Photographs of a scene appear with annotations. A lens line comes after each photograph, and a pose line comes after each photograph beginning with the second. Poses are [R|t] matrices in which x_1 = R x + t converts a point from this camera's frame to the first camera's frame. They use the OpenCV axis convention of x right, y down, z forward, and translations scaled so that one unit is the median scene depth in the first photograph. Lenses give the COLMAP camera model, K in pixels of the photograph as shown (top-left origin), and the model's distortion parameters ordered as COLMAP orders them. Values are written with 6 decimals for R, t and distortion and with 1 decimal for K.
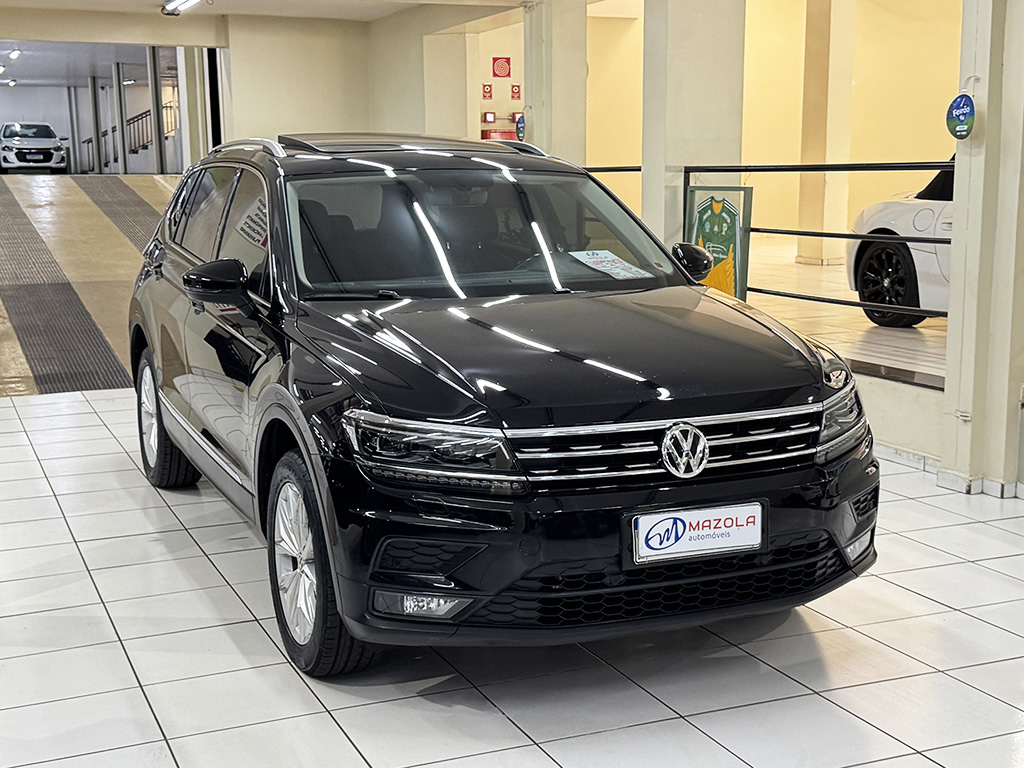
lens RADIAL K [[1364.4, 0, 512.0], [0, 1364.4, 384.0], [0, 0, 1]] dist [0.205670, -0.490745]
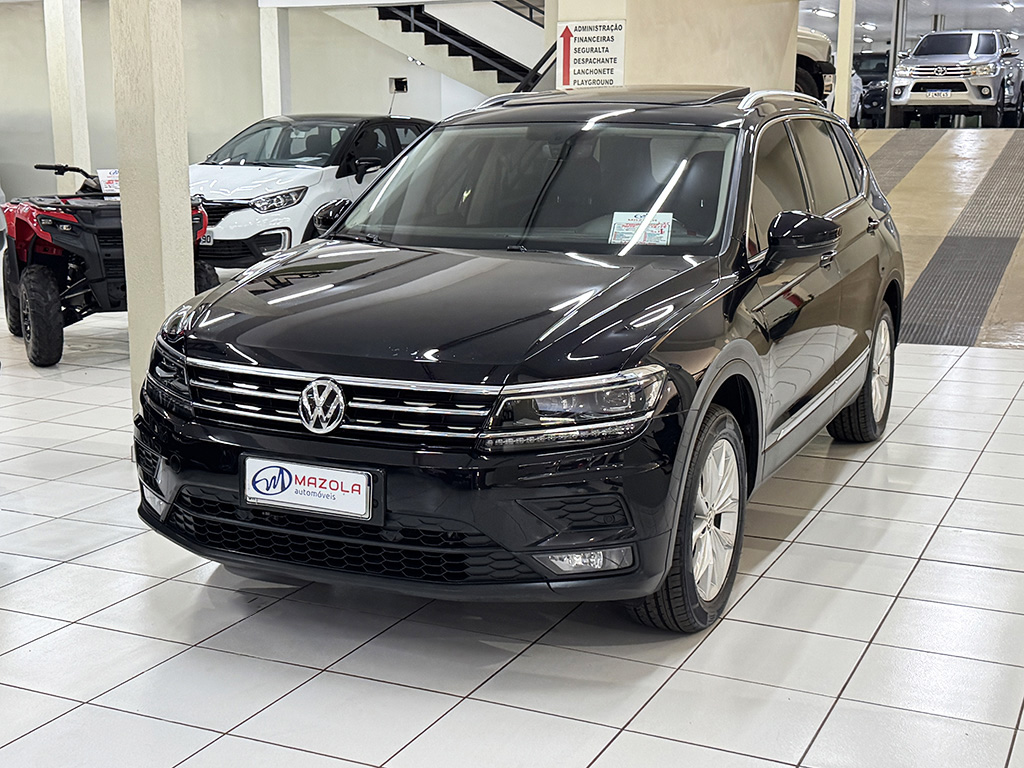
lens RADIAL K [[1364.4, 0, 512.0], [0, 1364.4, 384.0], [0, 0, 1]] dist [0.205670, -0.490745]
pose [[0.667210, 0.149294, -0.729754, 0.941375], [-0.125454, 0.988236, 0.087473, -0.071767], [0.734229, 0.033187, 0.678091, 0.424499]]
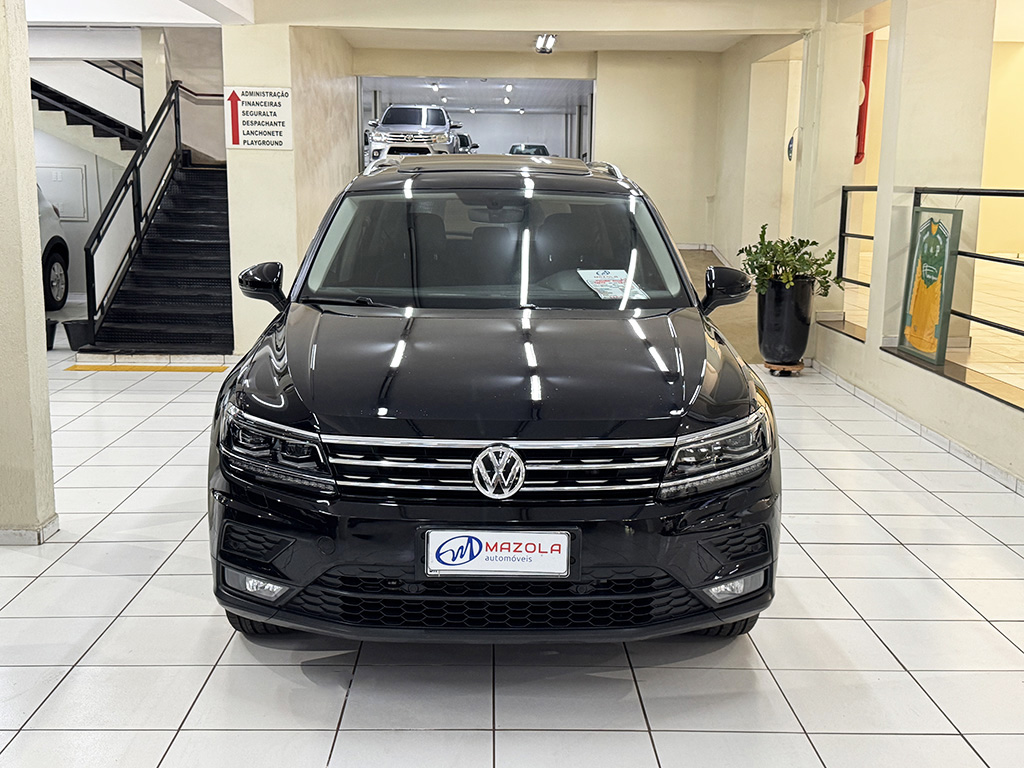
lens RADIAL K [[1159.5, 0, 512.0], [0, 1159.5, 384.0], [0, 0, 1]] dist [0.186390, -0.379325]
pose [[0.924834, 0.084311, -0.370910, 0.449514], [-0.078146, 0.996439, 0.031649, -0.044637], [0.372257, -0.000285, 0.928130, 0.200626]]
